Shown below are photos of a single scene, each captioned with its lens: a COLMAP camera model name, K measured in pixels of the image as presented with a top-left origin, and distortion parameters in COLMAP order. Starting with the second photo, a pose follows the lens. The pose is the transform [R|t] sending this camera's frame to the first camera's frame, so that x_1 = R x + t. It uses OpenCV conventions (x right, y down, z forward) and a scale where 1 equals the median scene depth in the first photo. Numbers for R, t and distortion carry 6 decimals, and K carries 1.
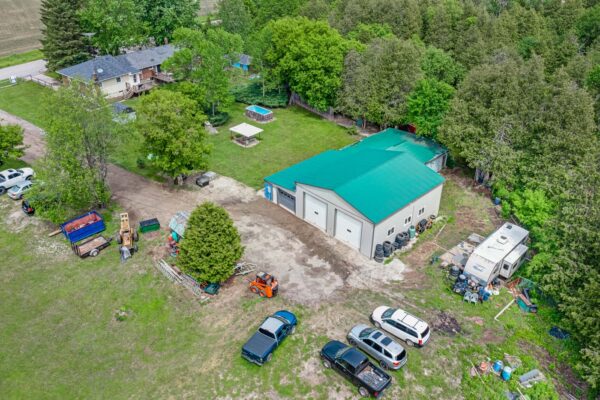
lens RADIAL K [[480.0, 0, 299.2], [0, 480.0, 197.2], [0, 0, 1]] dist [-0.032294, 0.003419]
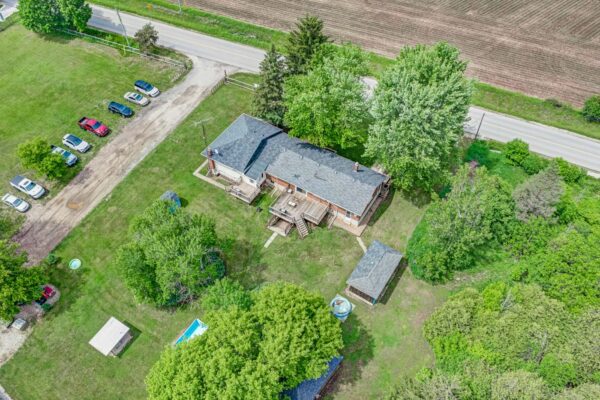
lens RADIAL K [[480.0, 0, 299.2], [0, 480.0, 197.2], [0, 0, 1]] dist [-0.032294, 0.003419]
pose [[0.139363, 0.763155, -0.631009, 0.383785], [-0.507588, 0.602199, 0.616207, -1.332600], [0.850254, 0.234416, 0.471293, 1.129654]]
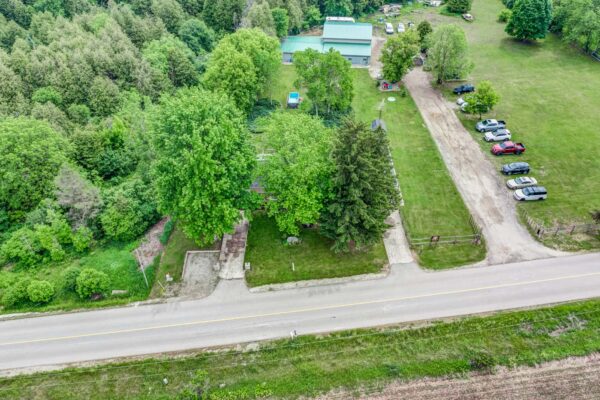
lens RADIAL K [[473.6, 0, 300.4], [0, 473.6, 197.1], [0, 0, 1]] dist [-0.031379, 0.003179]
pose [[-0.638865, -0.499465, 0.585138, -1.505745], [0.397237, 0.437189, 0.806888, -1.677300], [-0.658828, 0.747931, -0.080899, 1.984967]]
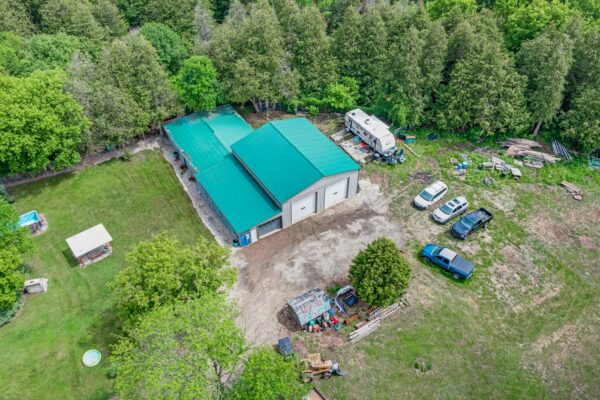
lens RADIAL K [[480.0, 0, 299.2], [0, 480.0, 197.2], [0, 0, 1]] dist [-0.032294, 0.003419]
pose [[0.189598, -0.684466, 0.703959, -0.713788], [0.501863, 0.683788, 0.529686, -0.564276], [-0.843911, 0.252864, 0.473153, 0.484207]]
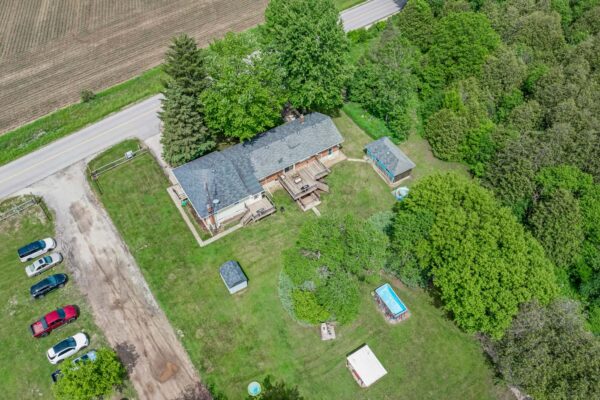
lens RADIAL K [[473.6, 0, 300.4], [0, 473.6, 197.1], [0, 0, 1]] dist [-0.031379, 0.003179]
pose [[0.951048, 0.234967, -0.200743, -0.168301], [-0.155430, 0.925103, 0.346446, -0.914833], [0.267111, -0.298286, 0.916339, 0.423823]]
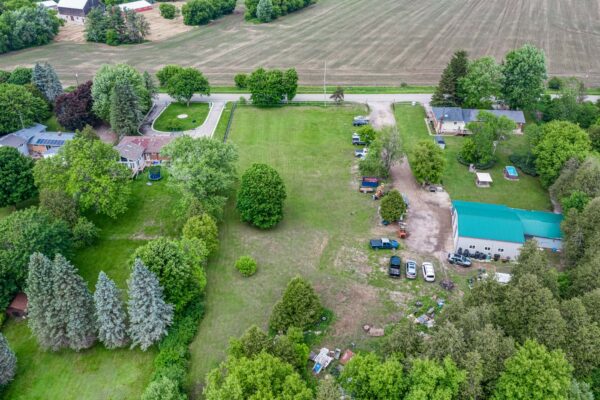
lens RADIAL K [[480.0, 0, 299.2], [0, 480.0, 197.2], [0, 0, 1]] dist [-0.032294, 0.003419]
pose [[0.561153, 0.424941, -0.710304, 1.020586], [-0.423520, 0.884717, 0.194696, -0.176076], [0.711153, 0.191574, 0.676433, -0.804521]]
